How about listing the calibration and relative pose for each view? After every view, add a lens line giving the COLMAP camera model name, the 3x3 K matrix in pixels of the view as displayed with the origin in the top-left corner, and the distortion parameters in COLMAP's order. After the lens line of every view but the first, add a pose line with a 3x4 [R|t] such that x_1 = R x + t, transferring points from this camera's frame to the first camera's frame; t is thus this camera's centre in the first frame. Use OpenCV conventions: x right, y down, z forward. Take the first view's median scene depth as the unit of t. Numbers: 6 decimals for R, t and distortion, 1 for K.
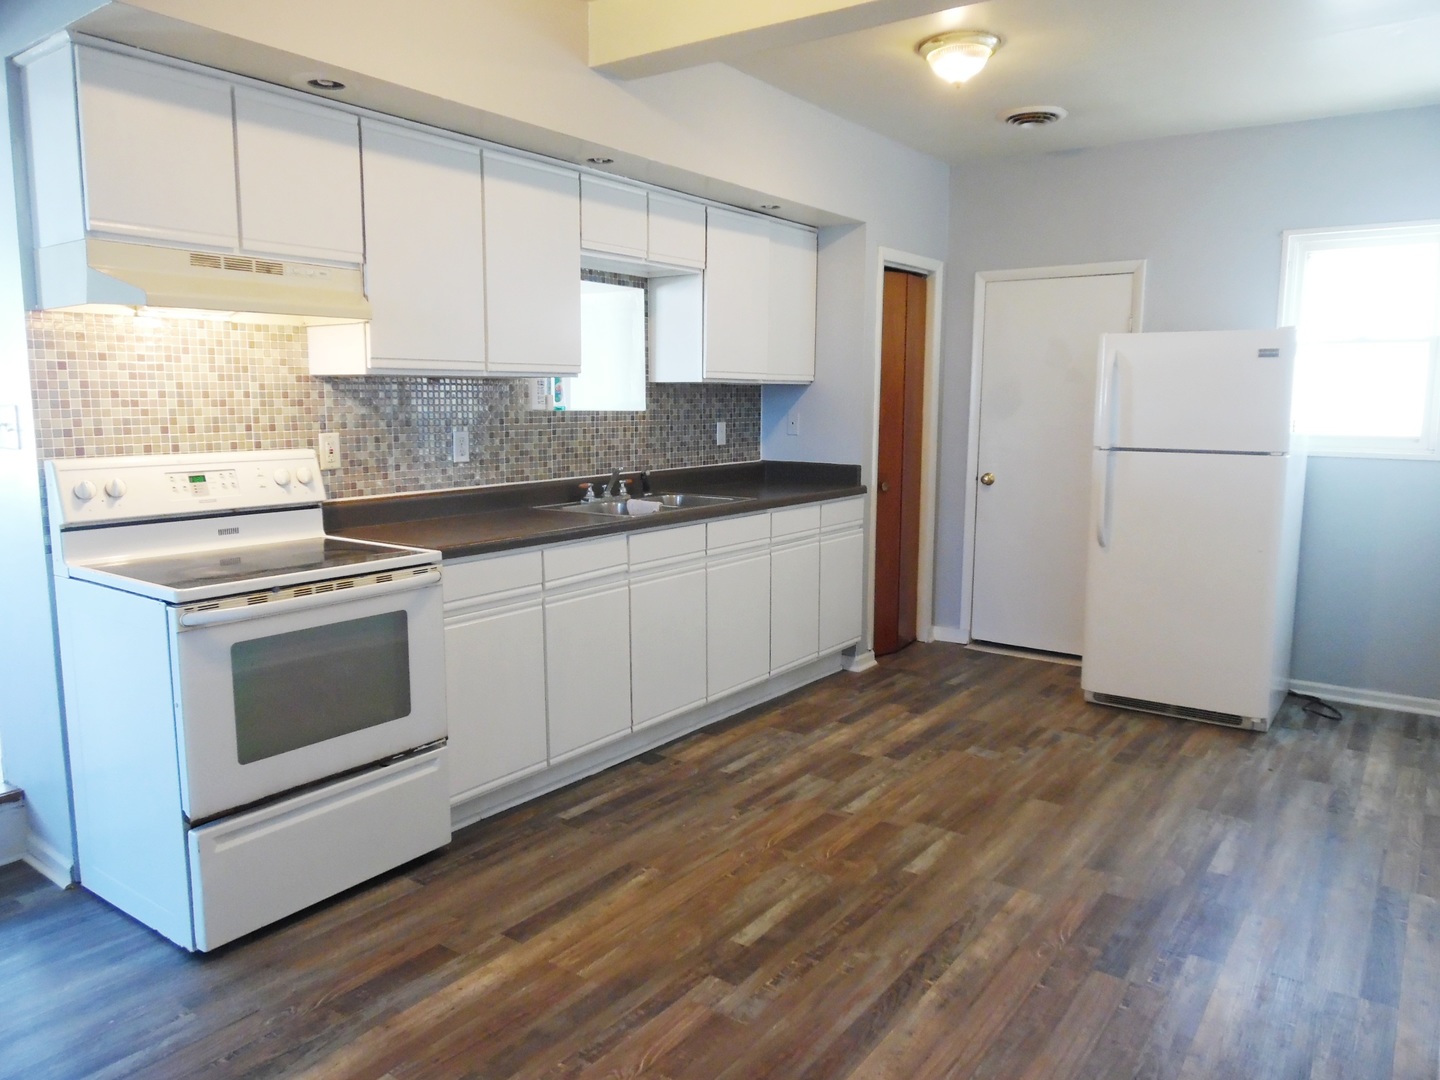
lens RADIAL K [[1011.5, 0, 723.3], [0, 1011.5, 540.7], [0, 0, 1]] dist [-0.025319, -0.002225]
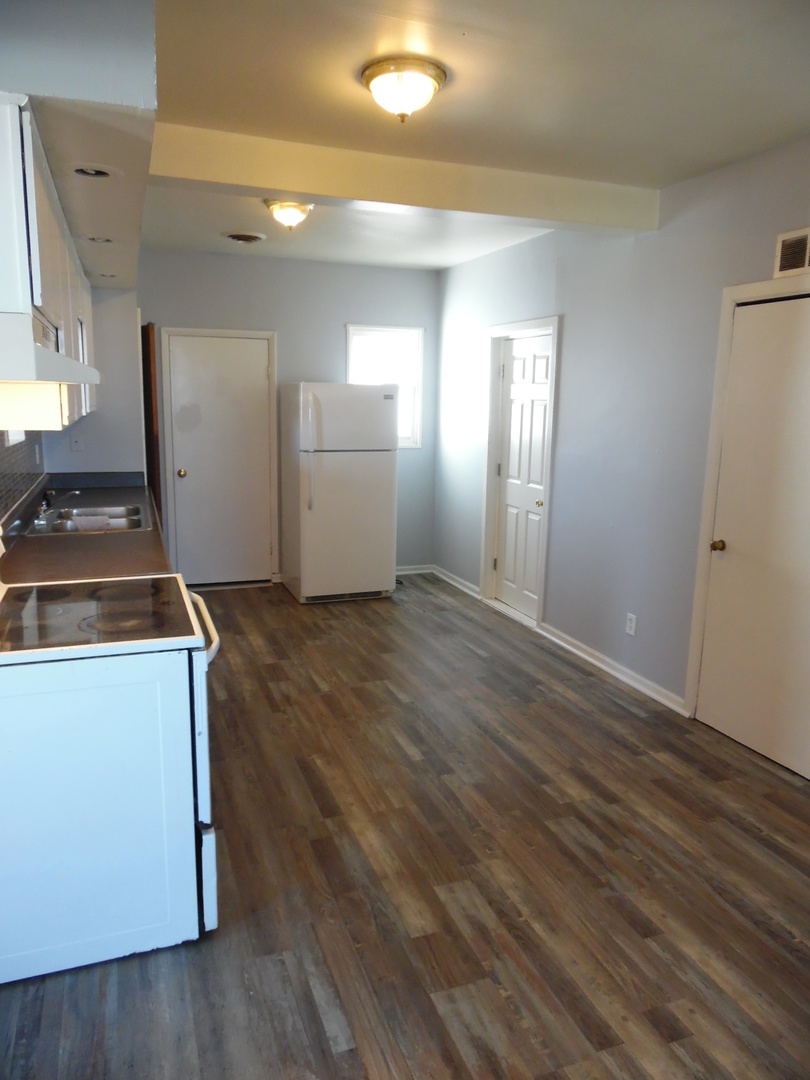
lens RADIAL K [[758.6, 0, 408.5], [0, 758.6, 539.3], [0, 0, 1]] dist [-0.025319, -0.002225]
pose [[0.553246, -0.149653, 0.819465, -0.687061], [0.100864, 0.988527, 0.112431, -0.084845], [-0.826889, 0.020453, 0.561994, 0.187206]]
